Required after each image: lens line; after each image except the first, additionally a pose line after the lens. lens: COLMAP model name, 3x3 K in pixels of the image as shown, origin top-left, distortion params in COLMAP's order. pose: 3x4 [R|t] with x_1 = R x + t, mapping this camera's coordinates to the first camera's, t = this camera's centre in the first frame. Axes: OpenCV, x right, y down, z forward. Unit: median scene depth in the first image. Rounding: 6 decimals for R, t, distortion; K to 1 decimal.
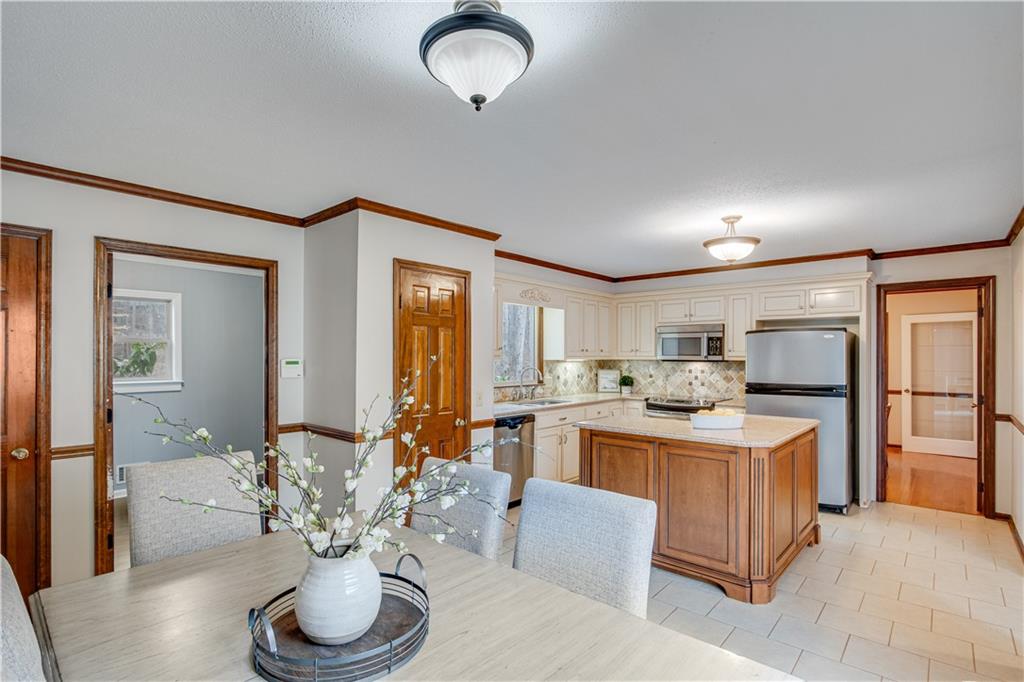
lens RADIAL K [[487.9, 0, 514.6], [0, 487.9, 349.5], [0, 0, 1]] dist [-0.025861, -0.000971]
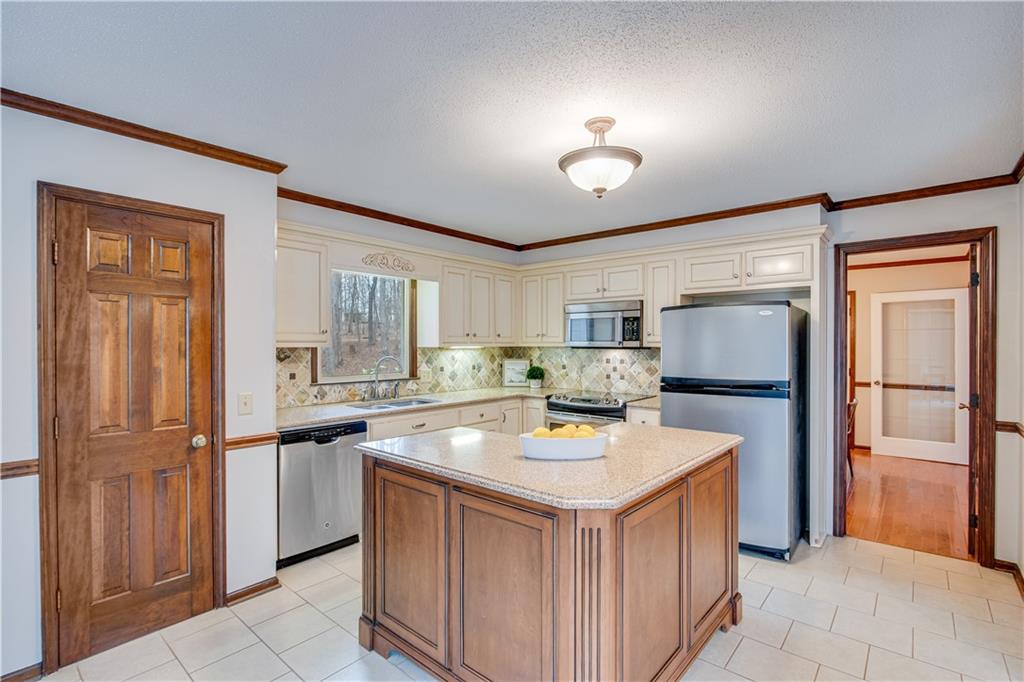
lens RADIAL K [[480.3, 0, 512.0], [0, 480.3, 341.0], [0, 0, 1]] dist [-0.027797, 0.000873]
pose [[0.999721, -0.002339, 0.023524, 0.225063], [0.002173, 0.999973, 0.007047, 0.007396], [-0.023540, -0.006994, 0.999698, 0.264074]]
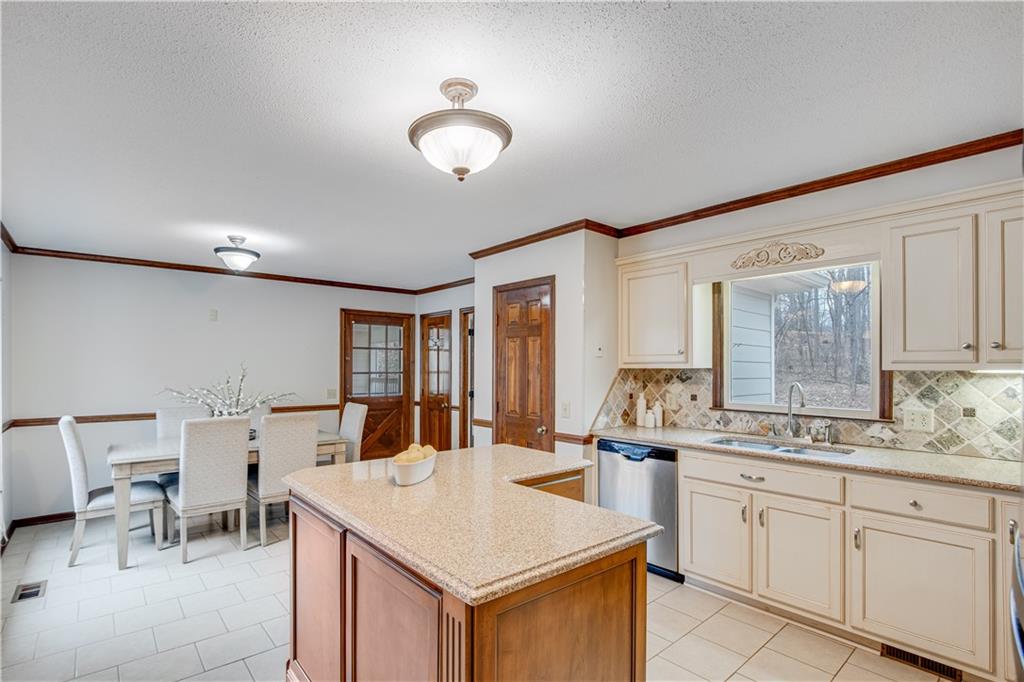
lens RADIAL K [[488.3, 0, 510.3], [0, 488.3, 364.8], [0, 0, 1]] dist [0.001155, 0.000059]
pose [[-0.122275, -0.007751, -0.992466, 0.671089], [0.011026, 0.999897, -0.009167, 0.019113], [0.992435, -0.012064, -0.122177, 0.803366]]
